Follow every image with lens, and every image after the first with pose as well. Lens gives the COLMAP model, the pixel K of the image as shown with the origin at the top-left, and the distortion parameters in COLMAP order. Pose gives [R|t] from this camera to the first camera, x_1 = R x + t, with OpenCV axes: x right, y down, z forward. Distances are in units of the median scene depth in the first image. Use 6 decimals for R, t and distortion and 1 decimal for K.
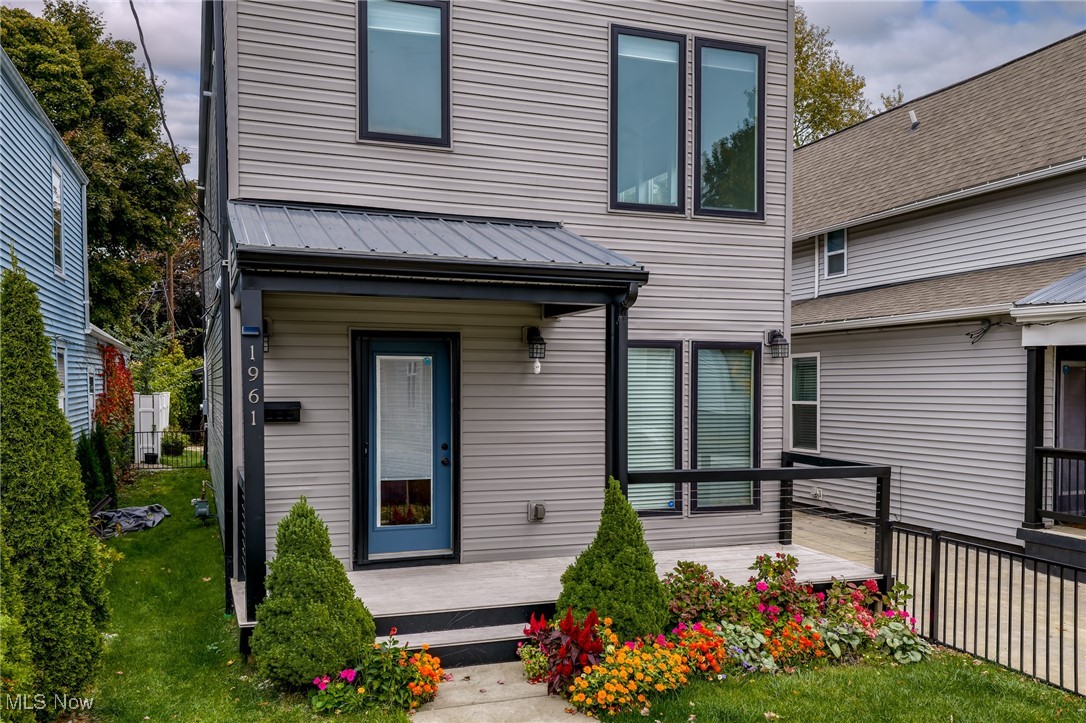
lens RADIAL K [[923.4, 0, 539.9], [0, 923.4, 420.2], [0, 0, 1]] dist [-0.002223, -0.017417]
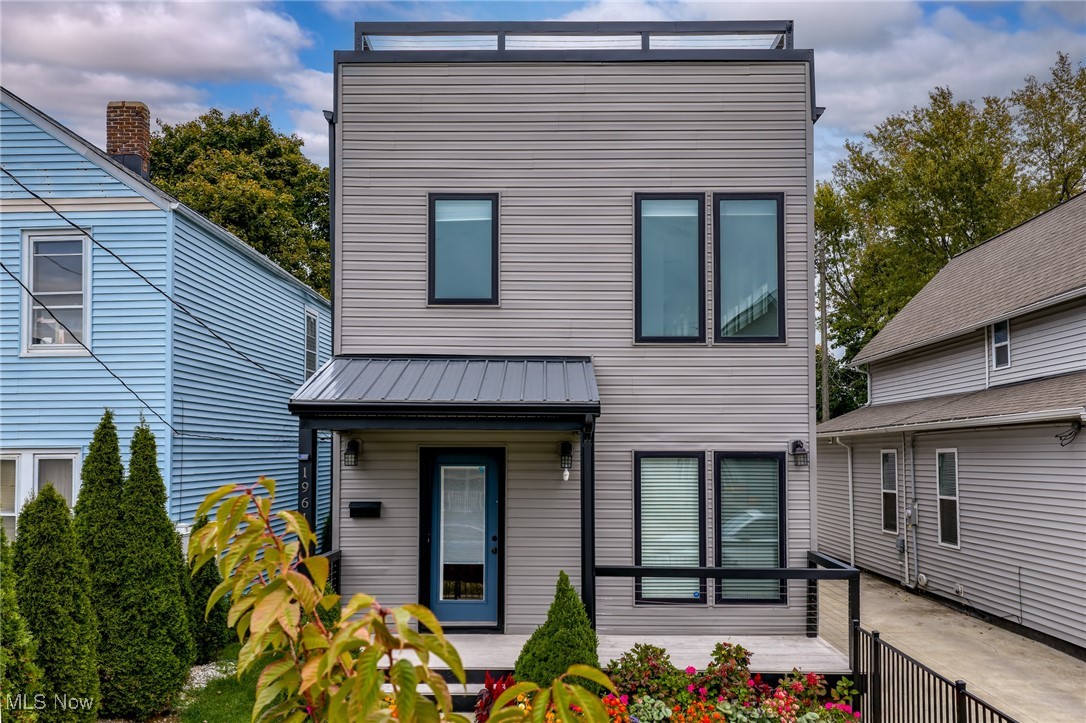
lens RADIAL K [[907.9, 0, 541.0], [0, 907.9, 415.6], [0, 0, 1]] dist [-0.002780, -0.005929]
pose [[0.936366, -0.015703, -0.350673, 0.372303], [-0.013820, 0.996575, -0.081529, -0.036342], [0.350752, 0.081187, 0.932942, -0.136210]]
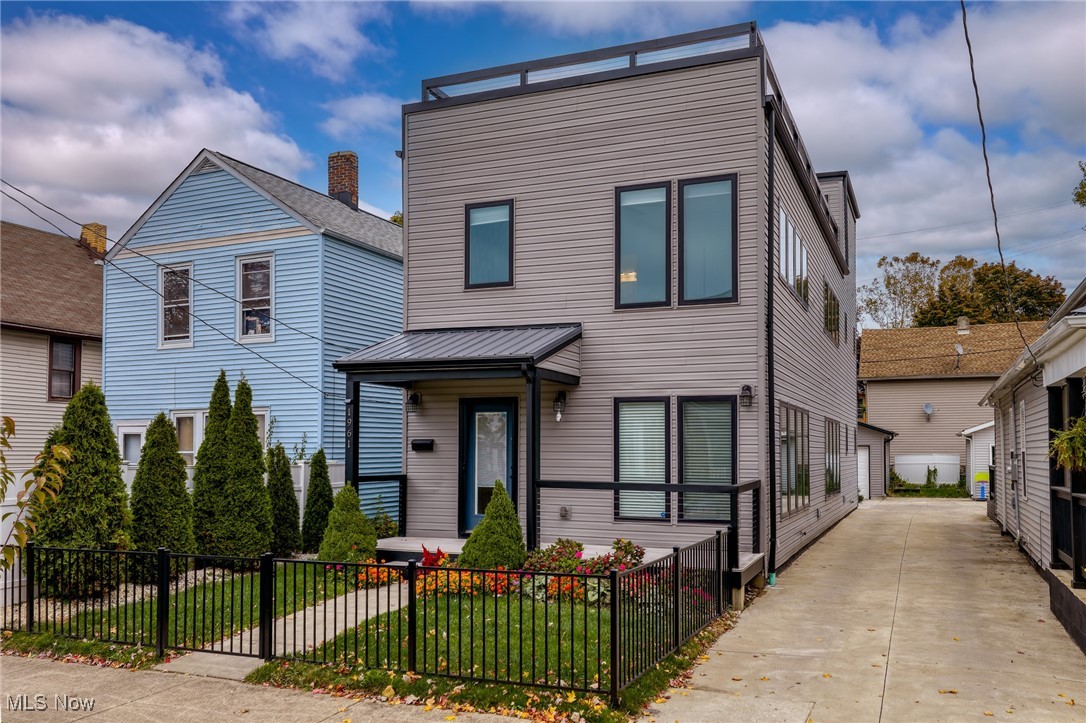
lens RADIAL K [[911.1, 0, 543.6], [0, 911.1, 412.5], [0, 0, 1]] dist [0.006942, -0.000253]
pose [[0.734732, -0.027873, -0.677785, 0.969810], [-0.027804, 0.997078, -0.071144, 0.041951], [0.677788, 0.071117, 0.731810, -0.130254]]
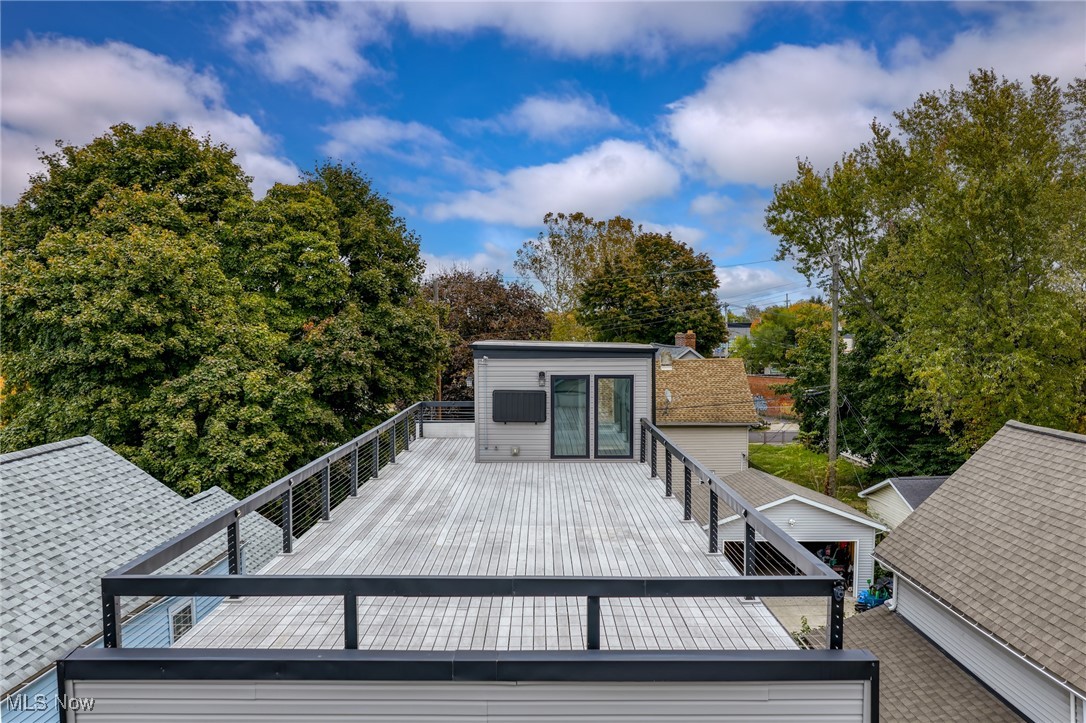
lens RADIAL K [[923.4, 0, 539.9], [0, 923.4, 420.2], [0, 0, 1]] dist [-0.002223, -0.017417]
pose [[0.937608, 0.033378, -0.346089, 0.299851], [-0.017454, 0.998645, 0.049029, -0.846677], [0.347257, -0.039929, 0.936920, 0.299751]]
